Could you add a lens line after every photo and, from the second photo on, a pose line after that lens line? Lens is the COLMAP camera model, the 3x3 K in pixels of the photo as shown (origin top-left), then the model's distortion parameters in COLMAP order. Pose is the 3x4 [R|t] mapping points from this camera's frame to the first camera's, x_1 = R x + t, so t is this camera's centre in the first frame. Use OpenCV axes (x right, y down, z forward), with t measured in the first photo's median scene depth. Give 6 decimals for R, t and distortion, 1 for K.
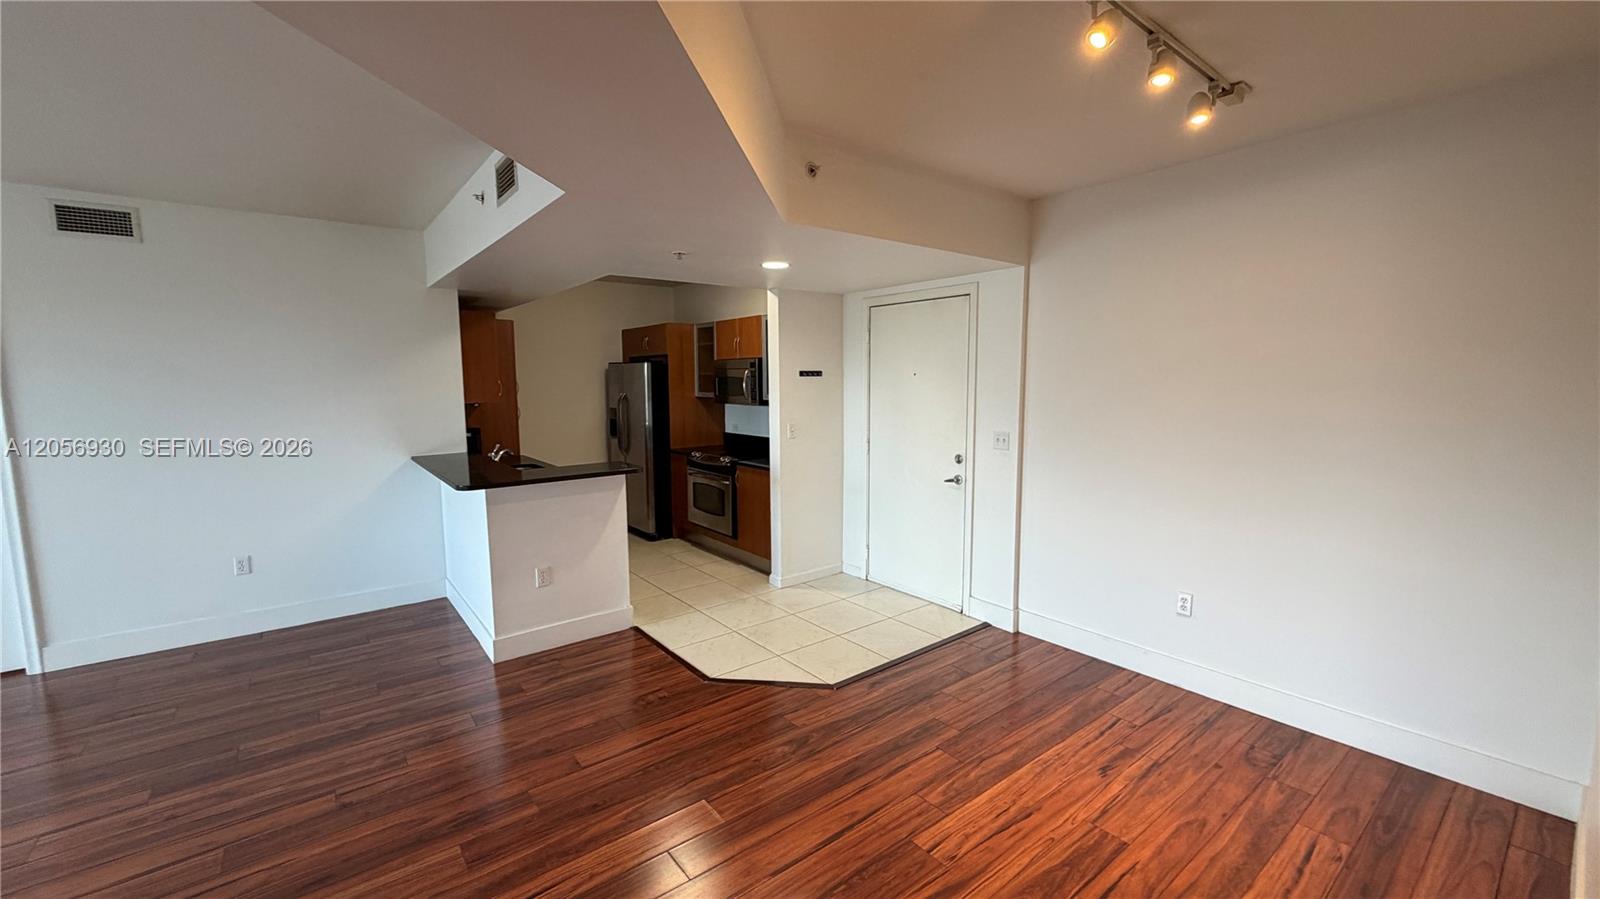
lens RADIAL K [[635.9, 0, 796.6], [0, 635.9, 448.4], [0, 0, 1]] dist [0.002035, -0.001887]
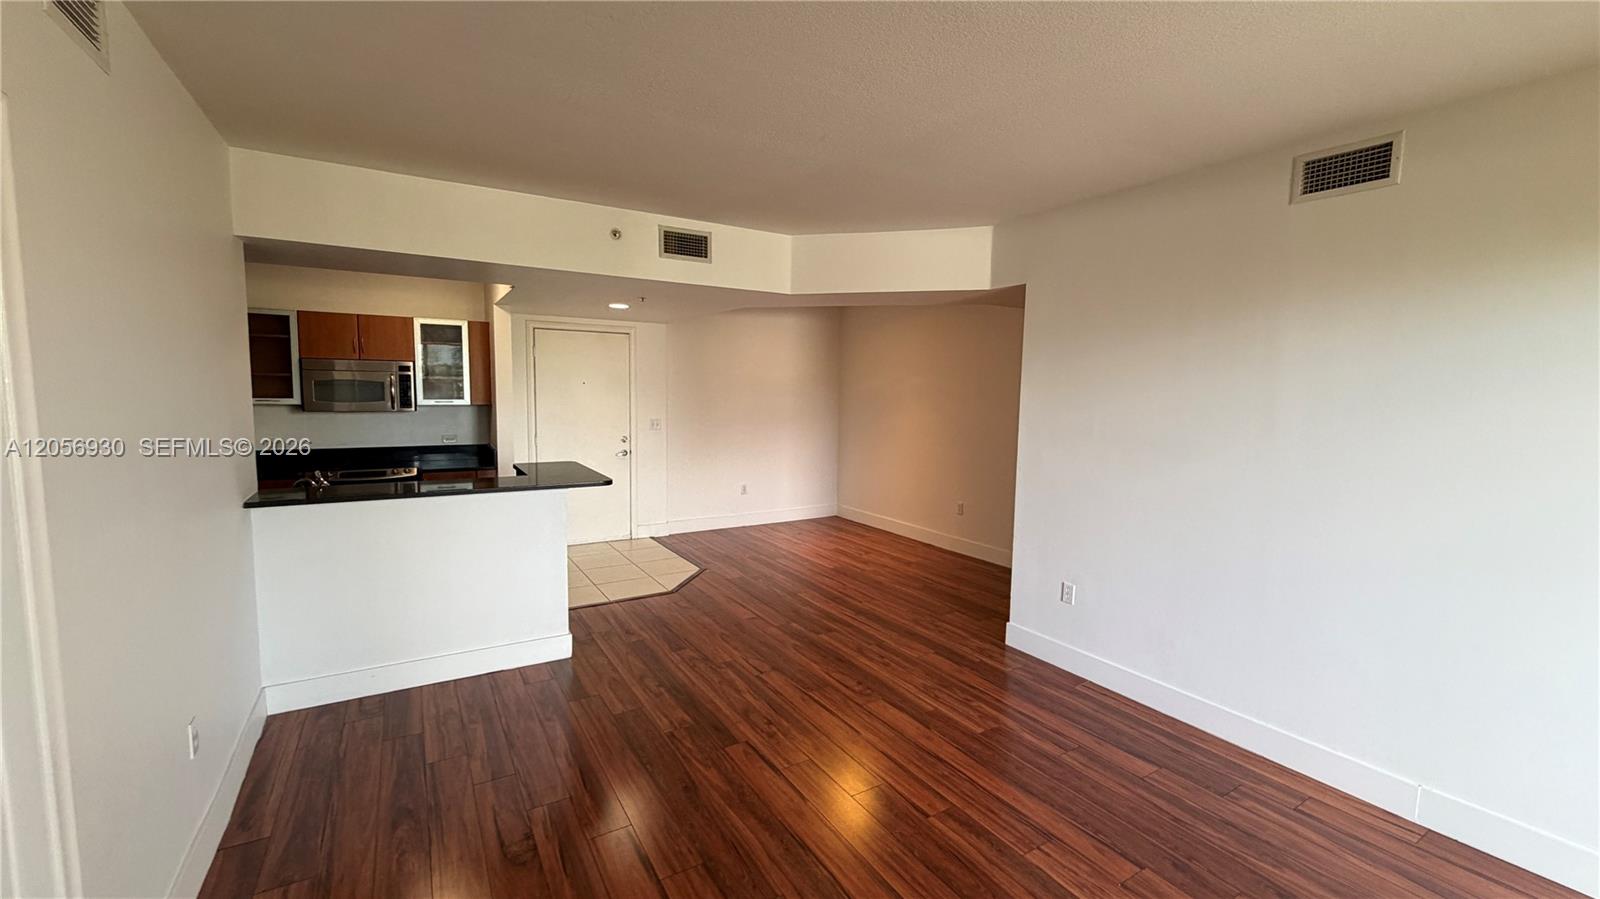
lens RADIAL K [[635.9, 0, 793.3], [0, 635.9, 445.2], [0, 0, 1]] dist [0.002035, -0.001887]
pose [[0.116032, -0.080497, 0.989978, -1.126758], [0.092198, 0.993280, 0.069959, -0.036356], [-0.988957, 0.083156, 0.122674, 0.377509]]
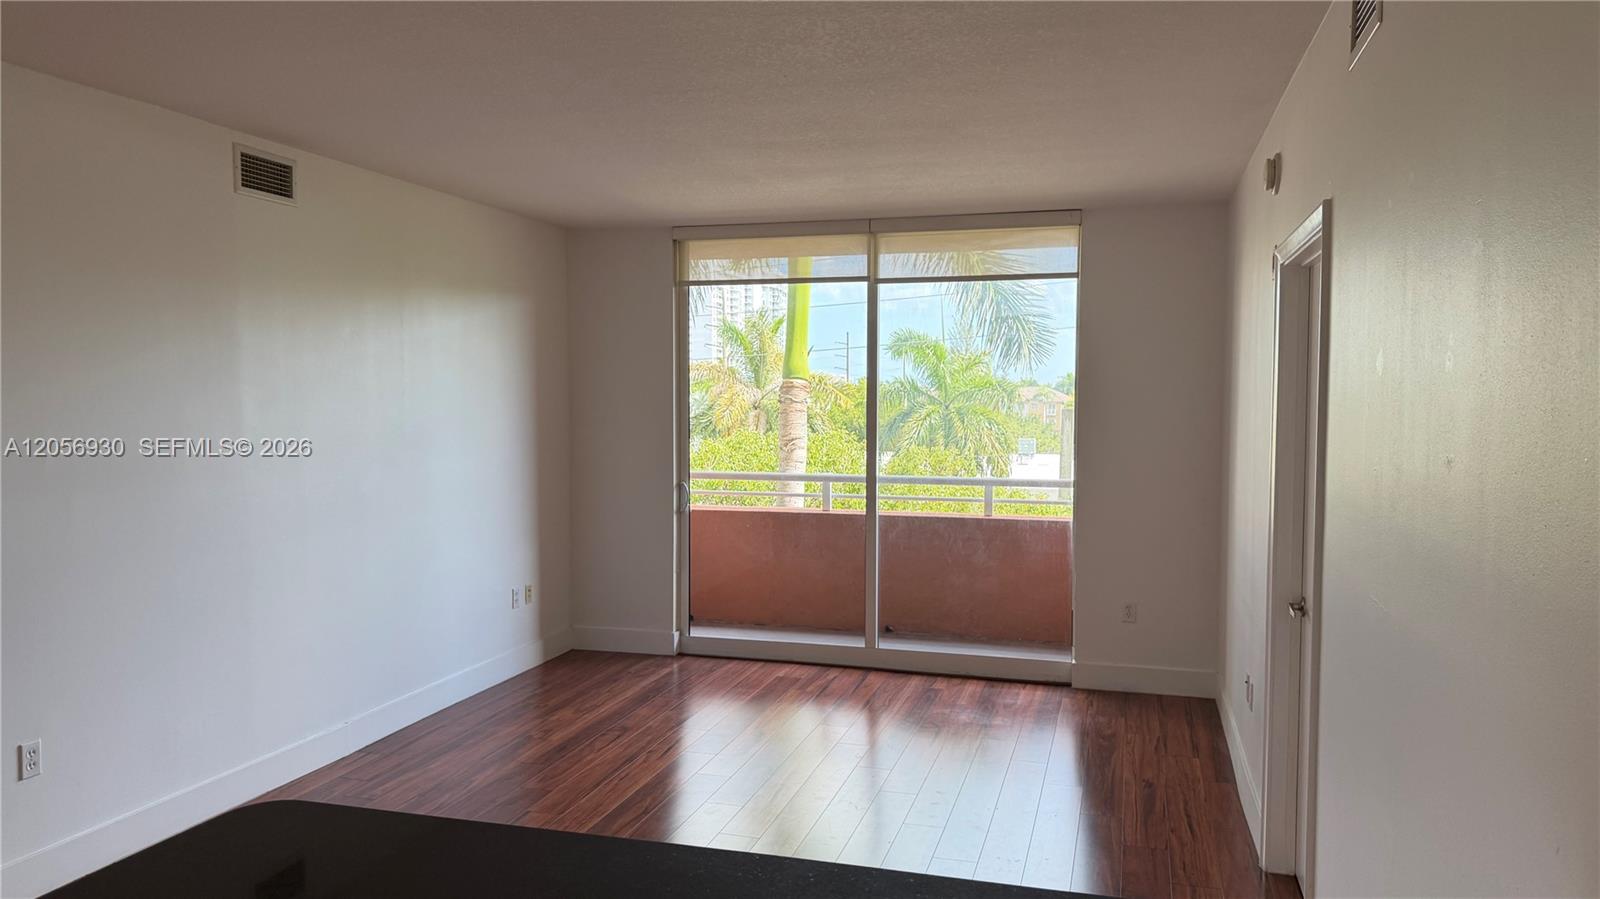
lens RADIAL K [[1111.0, 0, 792.0], [0, 1111.0, 450.8], [0, 0, 1]] dist [0.064380, -0.075949]
pose [[-0.813749, 0.031902, -0.580340, -0.304621], [-0.063290, 0.987691, 0.143038, -0.121161], [0.577760, 0.153127, -0.801714, 1.042707]]
